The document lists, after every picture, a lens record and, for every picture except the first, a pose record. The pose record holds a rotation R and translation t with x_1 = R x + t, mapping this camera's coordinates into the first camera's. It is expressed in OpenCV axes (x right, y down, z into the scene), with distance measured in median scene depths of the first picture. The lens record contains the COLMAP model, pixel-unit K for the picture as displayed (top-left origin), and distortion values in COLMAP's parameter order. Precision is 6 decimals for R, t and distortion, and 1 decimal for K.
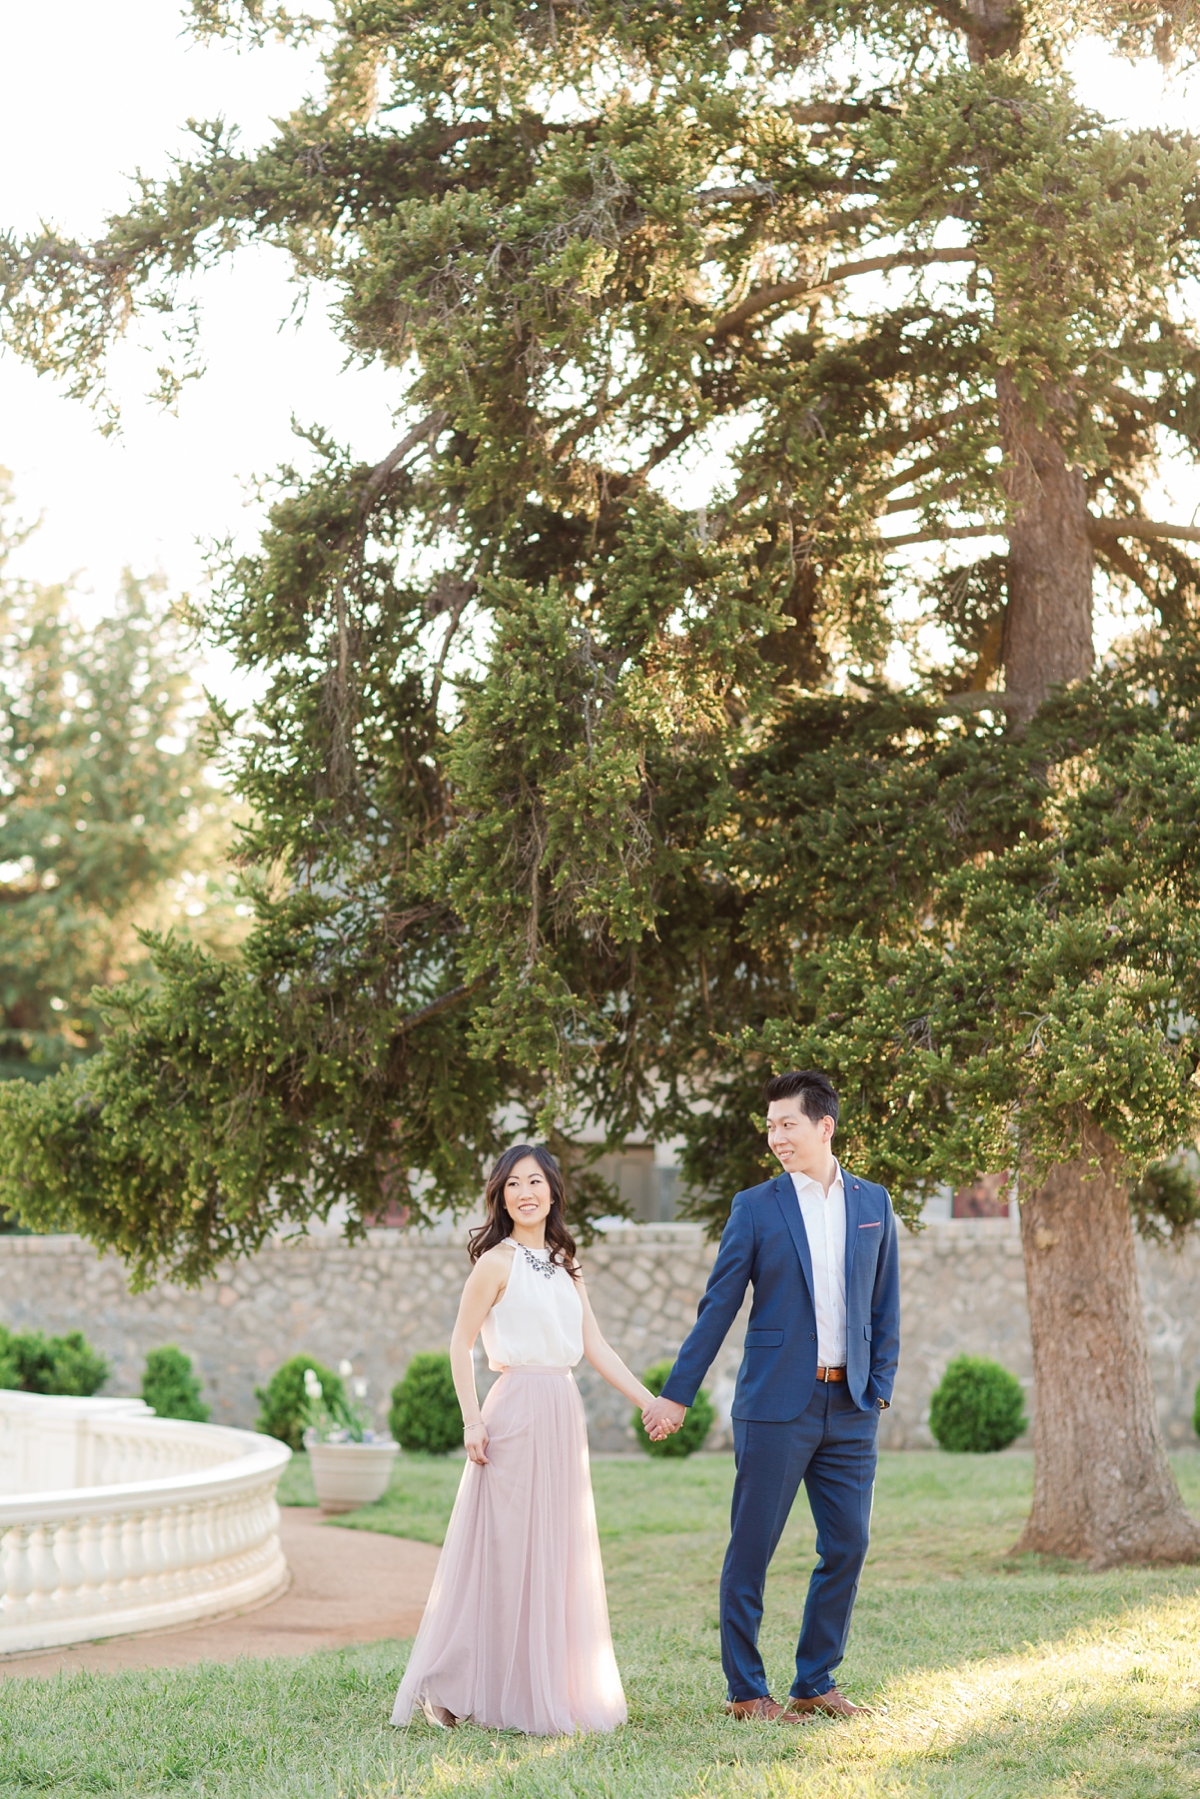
lens RADIAL K [[4192.2, 0, 600.0], [0, 4192.2, 899.5], [0, 0, 1]] dist [0.040223, 0.138028]
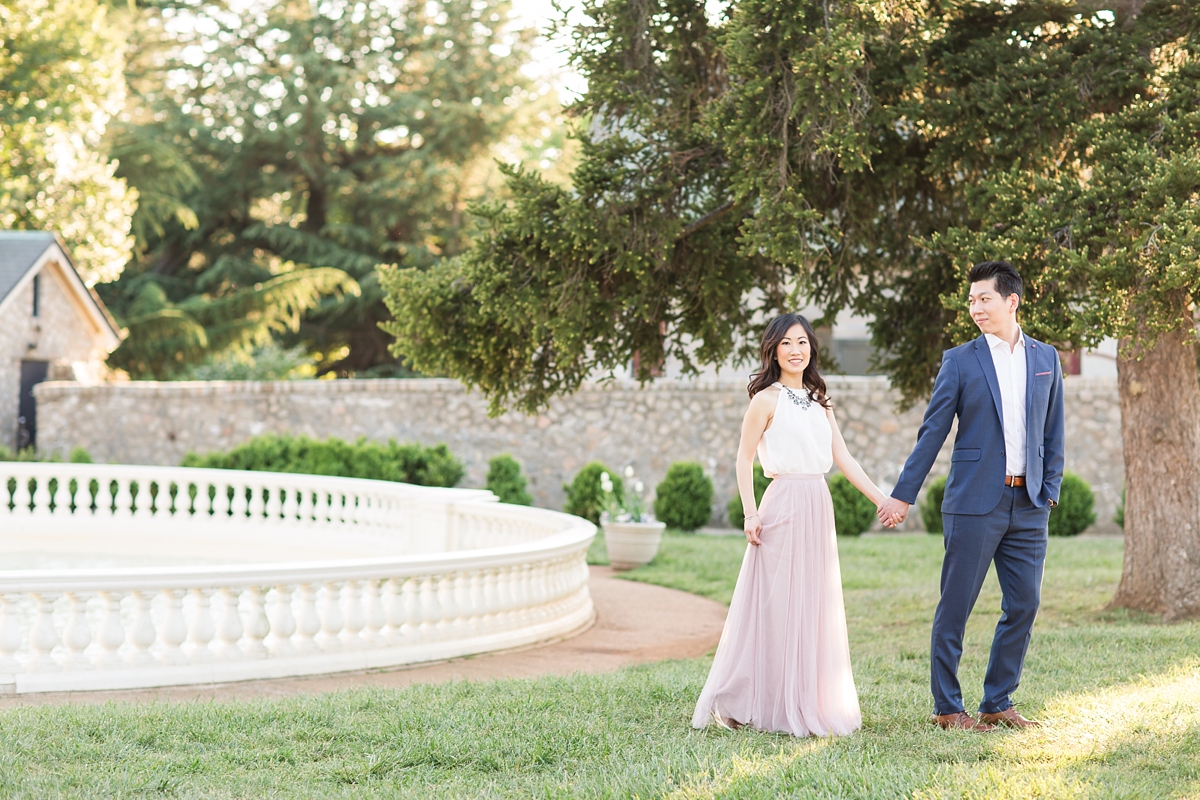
lens RADIAL K [[2796.4, 0, 600.3], [0, 2796.4, 374.0], [0, 0, 1]] dist [0.040223, 0.138028]
pose [[0.997949, 0.013207, -0.062637, -0.015526], [-0.008423, 0.997070, 0.076030, 0.006405], [0.063457, -0.075347, 0.995136, 0.054946]]
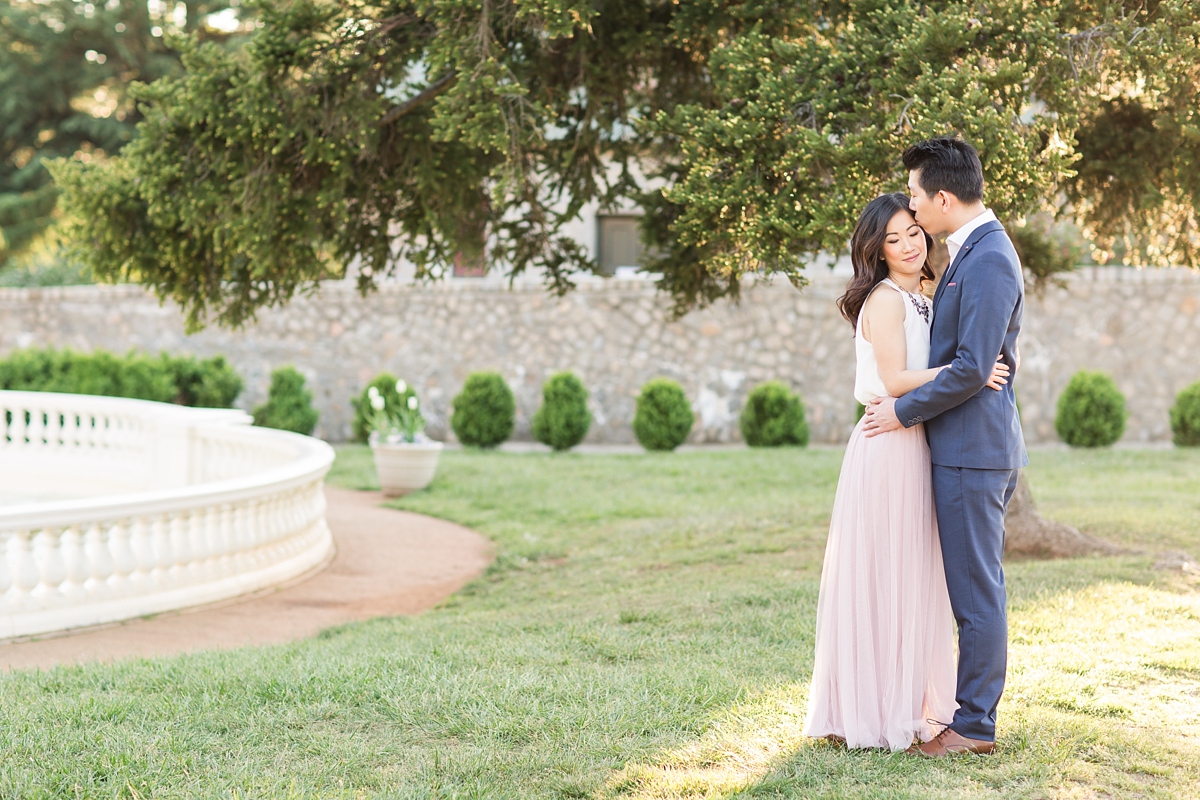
lens RADIAL K [[2862.5, 0, 596.4], [0, 2862.5, 427.4], [0, 0, 1]] dist [-0.000243, 0.026354]
pose [[0.999717, 0.000198, -0.023792, 0.032087], [0.002928, 0.991337, 0.131312, 0.011606], [0.023612, -0.131344, 0.991056, 0.178726]]
